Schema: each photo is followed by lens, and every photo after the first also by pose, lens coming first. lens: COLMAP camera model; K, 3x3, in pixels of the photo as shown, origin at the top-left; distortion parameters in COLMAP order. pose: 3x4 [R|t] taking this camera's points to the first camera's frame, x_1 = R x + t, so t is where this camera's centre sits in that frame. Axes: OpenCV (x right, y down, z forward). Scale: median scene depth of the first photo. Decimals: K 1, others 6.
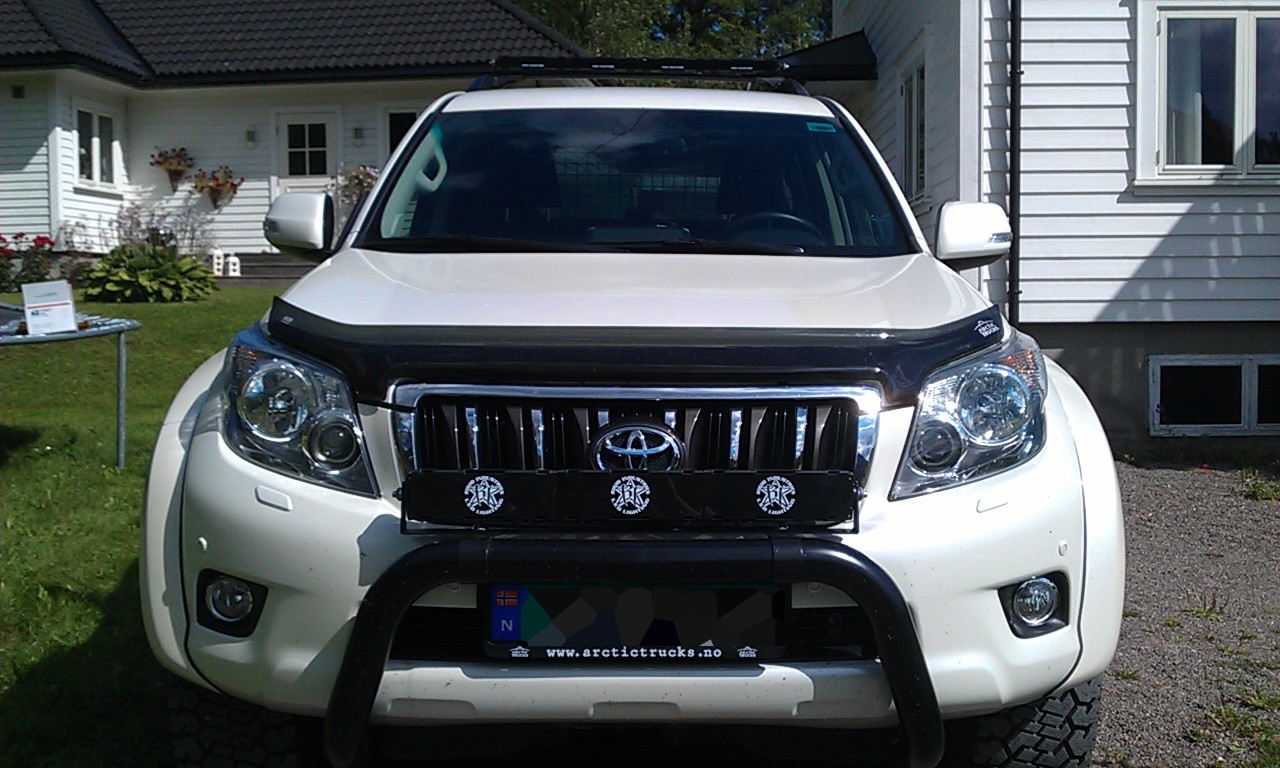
lens RADIAL K [[1327.4, 0, 641.8], [0, 1327.4, 444.3], [0, 0, 1]] dist [-0.011039, -0.025095]
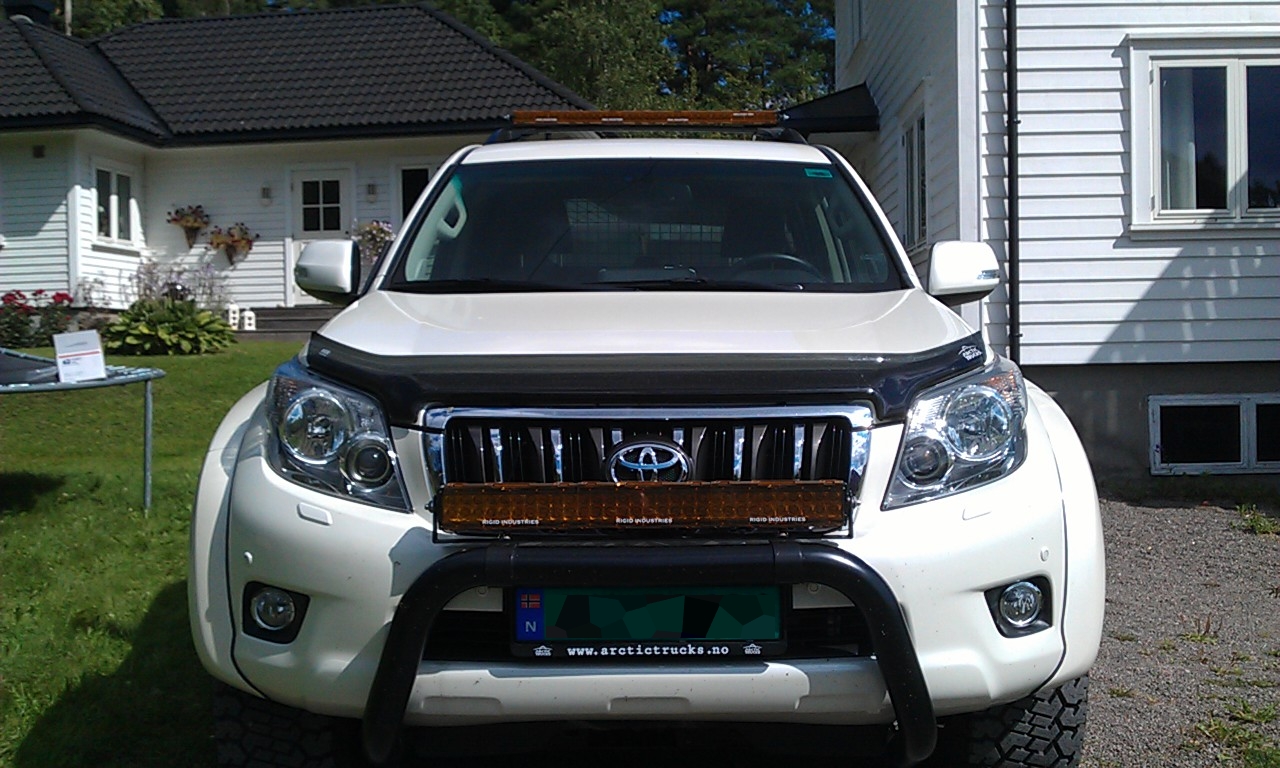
lens RADIAL K [[1318.1, 0, 655.2], [0, 1318.1, 455.2], [0, 0, 1]] dist [0.009658, -0.066901]
pose [[0.999932, -0.011491, 0.001868, -0.000112], [0.011541, 0.999485, -0.029952, 0.018851], [-0.001523, 0.029971, 0.999550, -0.053945]]
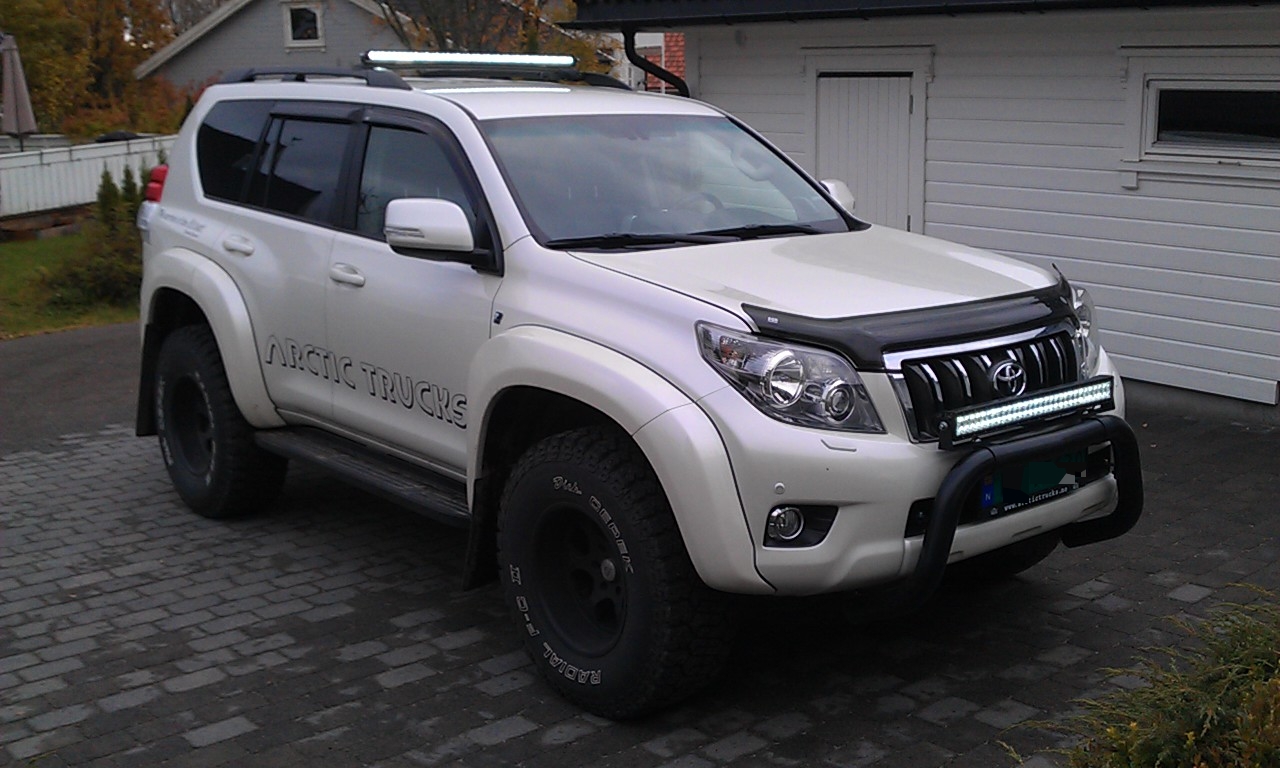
lens RADIAL K [[1302.0, 0, 637.7], [0, 1302.0, 450.3], [0, 0, 1]] dist [0.043504, -0.180621]
pose [[0.786840, -0.165664, 0.594507, -0.874811], [0.119976, 0.985981, 0.115961, -0.097471], [-0.605383, -0.019916, 0.795685, 0.002862]]
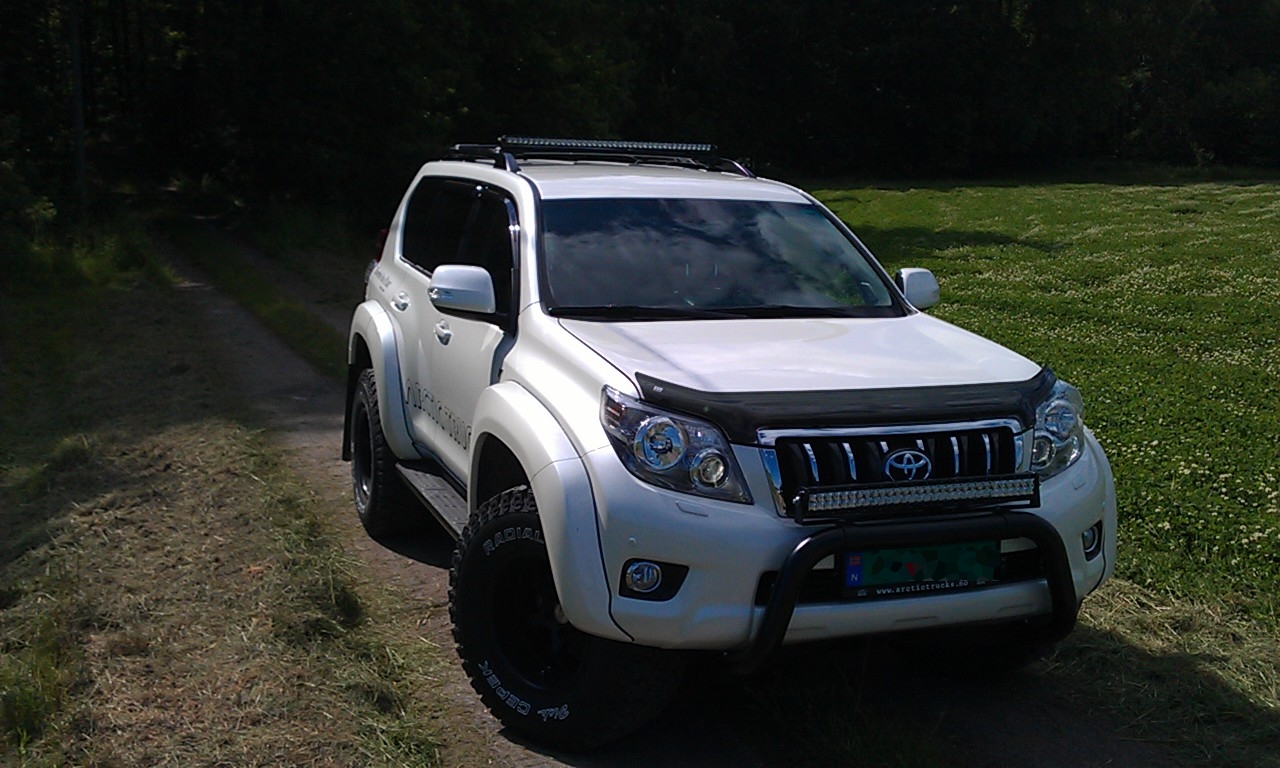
lens RADIAL K [[1302.0, 0, 637.7], [0, 1302.0, 450.3], [0, 0, 1]] dist [0.043504, -0.180621]
pose [[0.943328, -0.050830, 0.327945, -0.560075], [0.042298, 0.998557, 0.033102, -0.054013], [-0.329154, -0.017354, 0.944117, -0.272379]]
